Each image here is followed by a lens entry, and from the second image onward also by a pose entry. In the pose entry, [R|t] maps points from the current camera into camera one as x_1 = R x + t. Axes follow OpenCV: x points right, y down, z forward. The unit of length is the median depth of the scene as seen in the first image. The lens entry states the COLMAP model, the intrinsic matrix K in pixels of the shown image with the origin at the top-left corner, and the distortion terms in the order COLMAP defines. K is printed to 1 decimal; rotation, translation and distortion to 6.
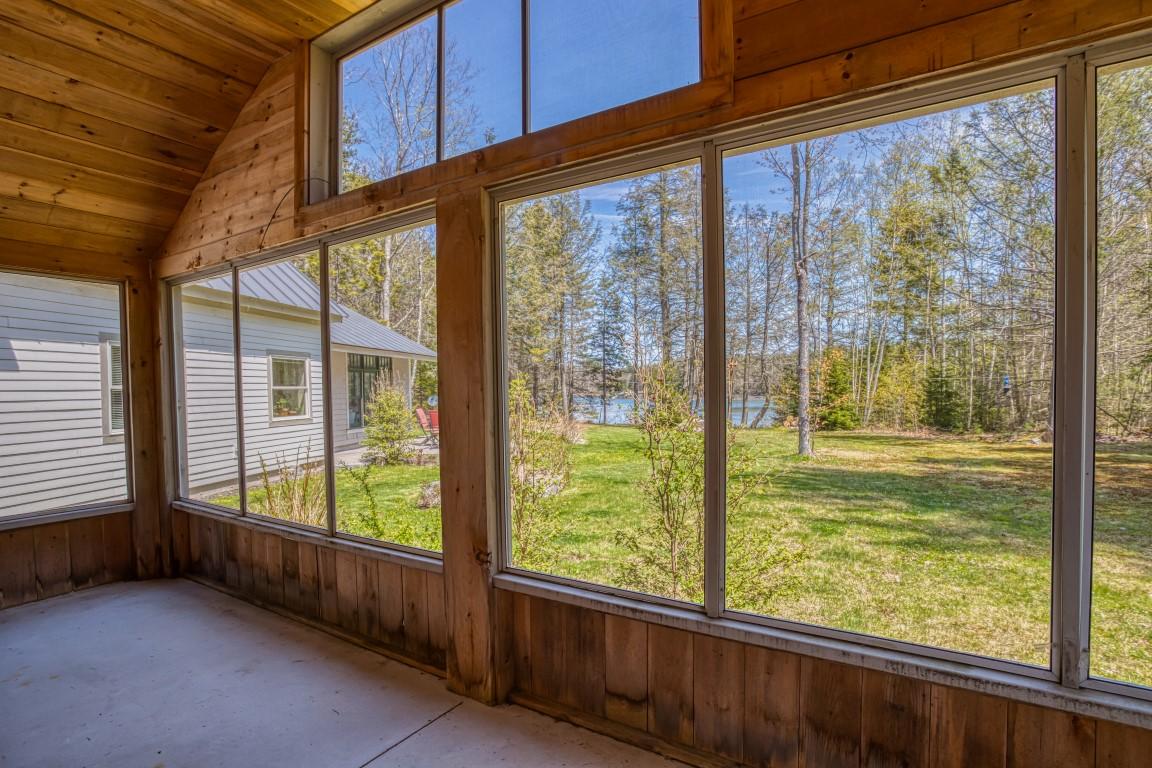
lens RADIAL K [[551.7, 0, 576.0], [0, 551.7, 384.0], [0, 0, 1]] dist [0.000610, 0.001560]
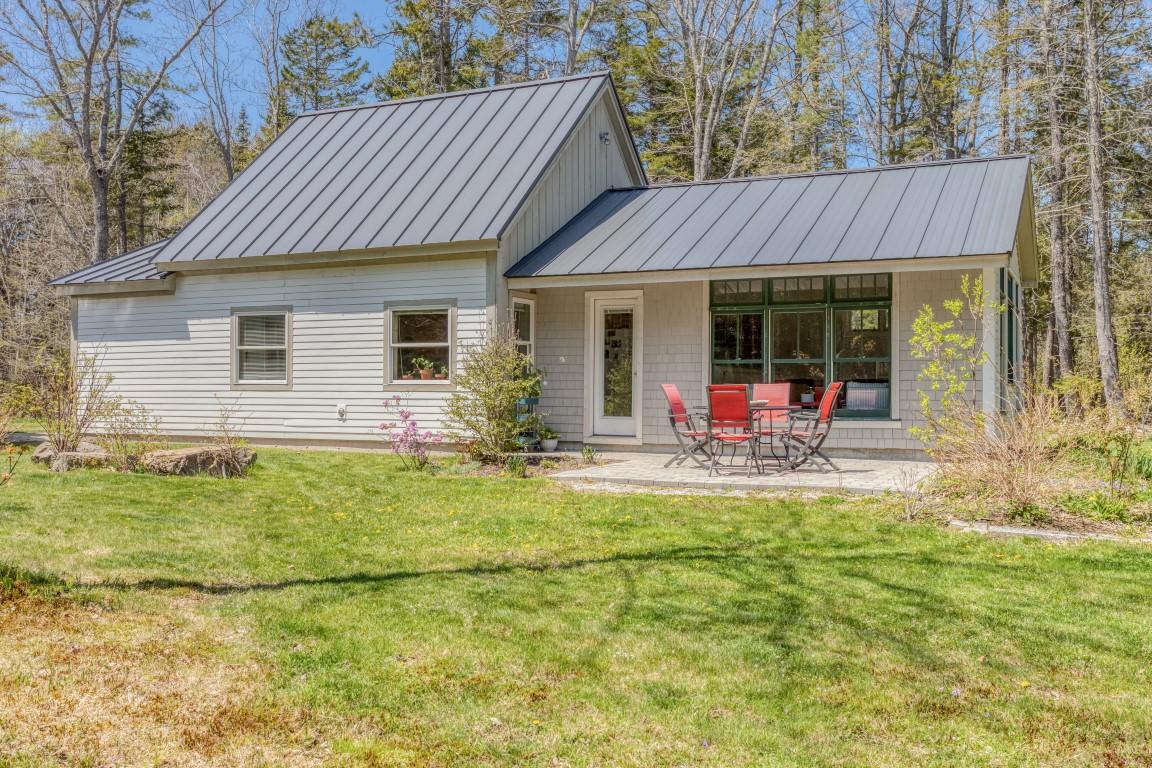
lens RADIAL K [[1061.1, 0, 576.0], [0, 1061.1, 384.0], [0, 0, 1]] dist [0.009821, -0.005542]
pose [[-0.308875, 0.009196, -0.951058, 0.964362], [0.008561, 0.999940, 0.006888, 0.059413], [0.951064, -0.006015, -0.308935, 1.817284]]
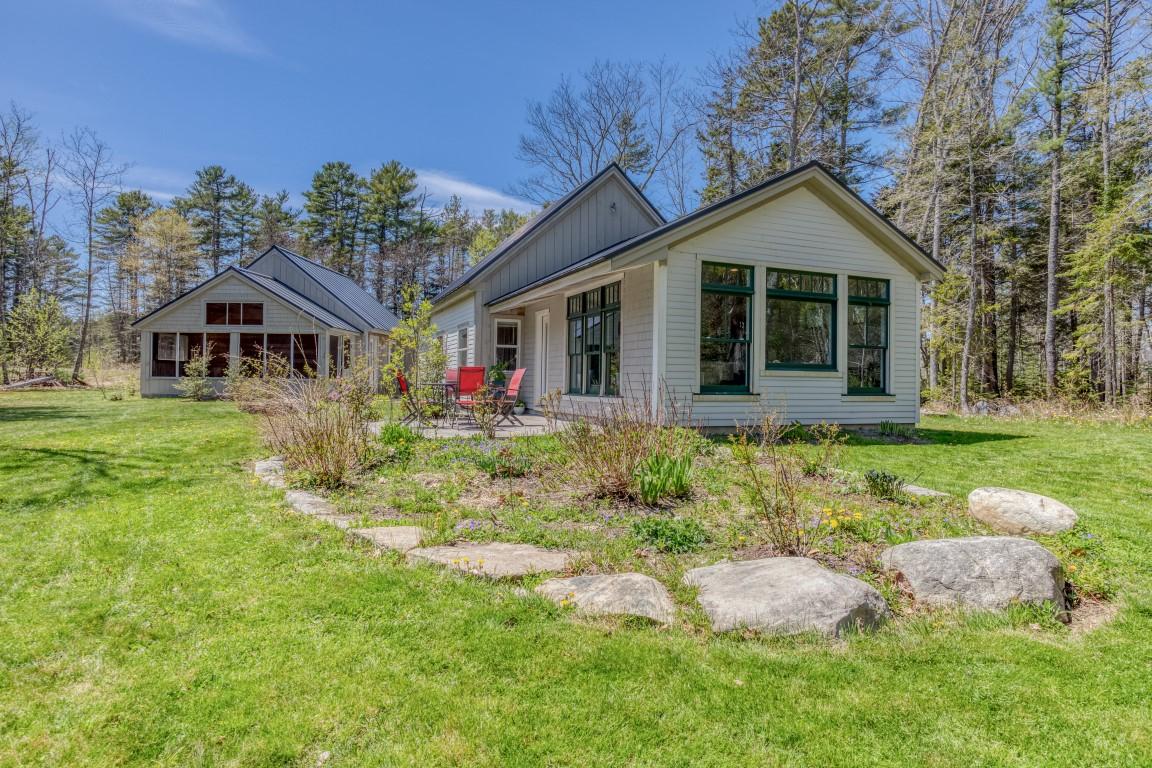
lens RADIAL K [[684.5, 0, 576.0], [0, 684.5, 384.0], [0, 0, 1]] dist [-0.041340, -0.000637]
pose [[-0.852204, -0.000836, -0.523208, 0.143702], [0.001997, 0.999986, -0.004850, 0.108894], [0.523205, -0.005178, -0.852191, 2.783462]]
